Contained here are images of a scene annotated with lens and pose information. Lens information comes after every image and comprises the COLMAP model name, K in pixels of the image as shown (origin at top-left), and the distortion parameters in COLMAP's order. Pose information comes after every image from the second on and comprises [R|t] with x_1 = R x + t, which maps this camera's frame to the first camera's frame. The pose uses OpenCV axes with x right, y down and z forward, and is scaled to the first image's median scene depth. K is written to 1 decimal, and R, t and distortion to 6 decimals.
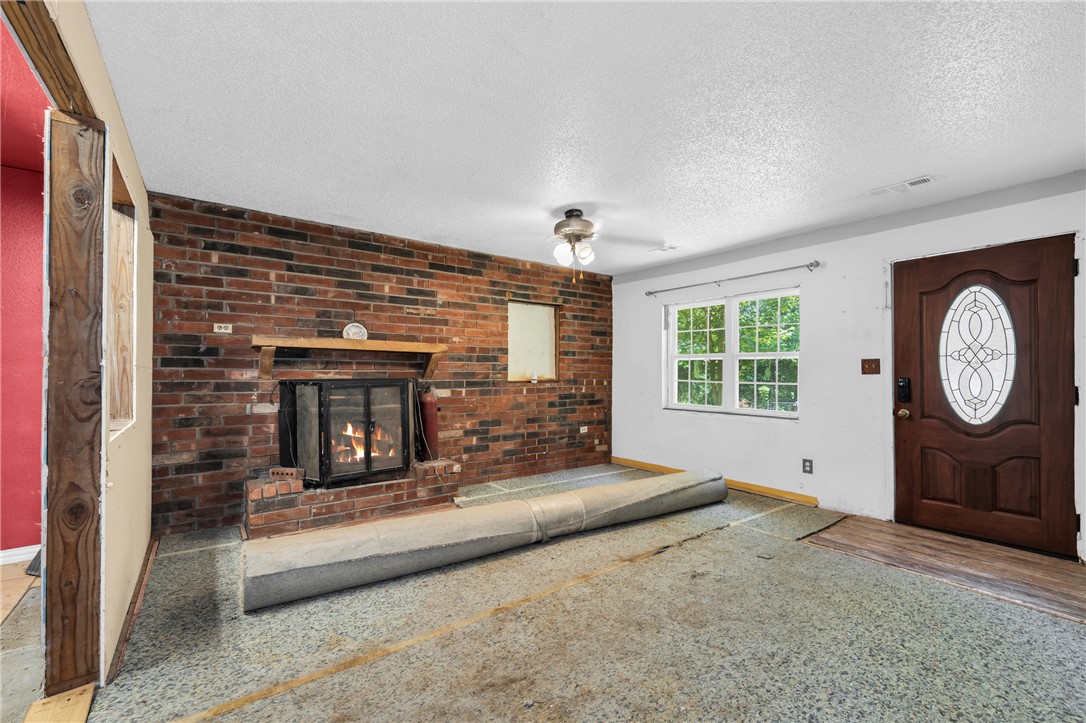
lens RADIAL K [[448.0, 0, 545.6], [0, 448.0, 368.9], [0, 0, 1]] dist [-0.000445, -0.000096]
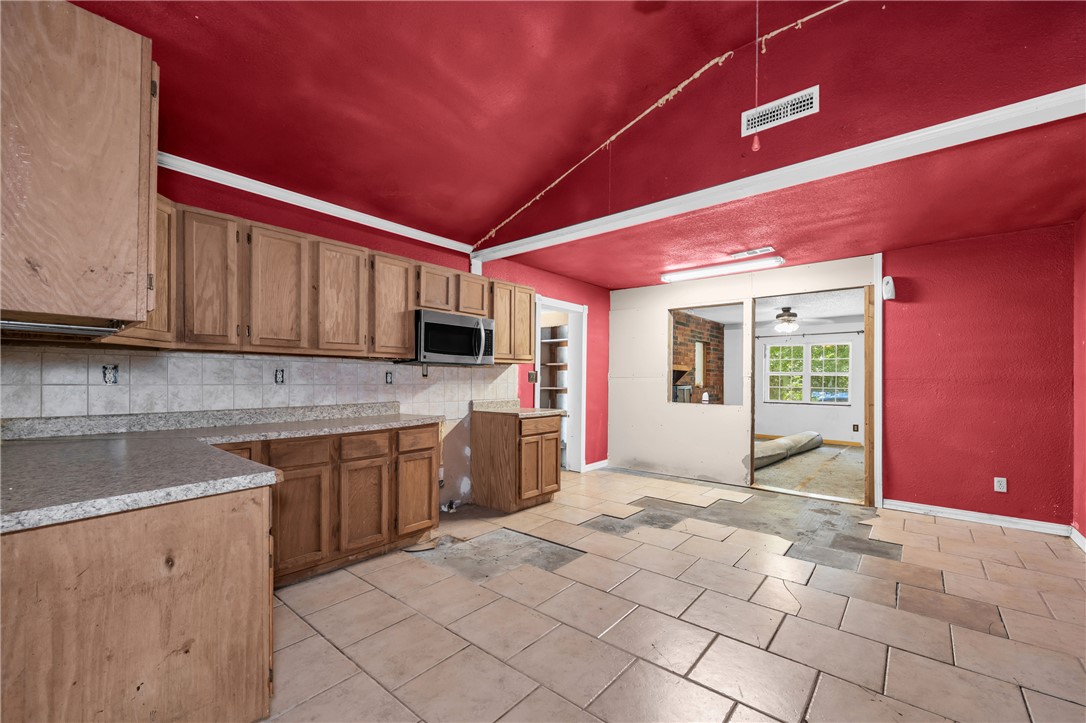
lens RADIAL K [[443.6, 0, 540.1], [0, 443.6, 369.7], [0, 0, 1]] dist [-0.000742, -0.000212]
pose [[0.976932, 0.011362, 0.213250, -1.067727], [-0.008226, 0.999845, -0.015587, -0.006556], [-0.213394, 0.013473, 0.976873, -0.580982]]
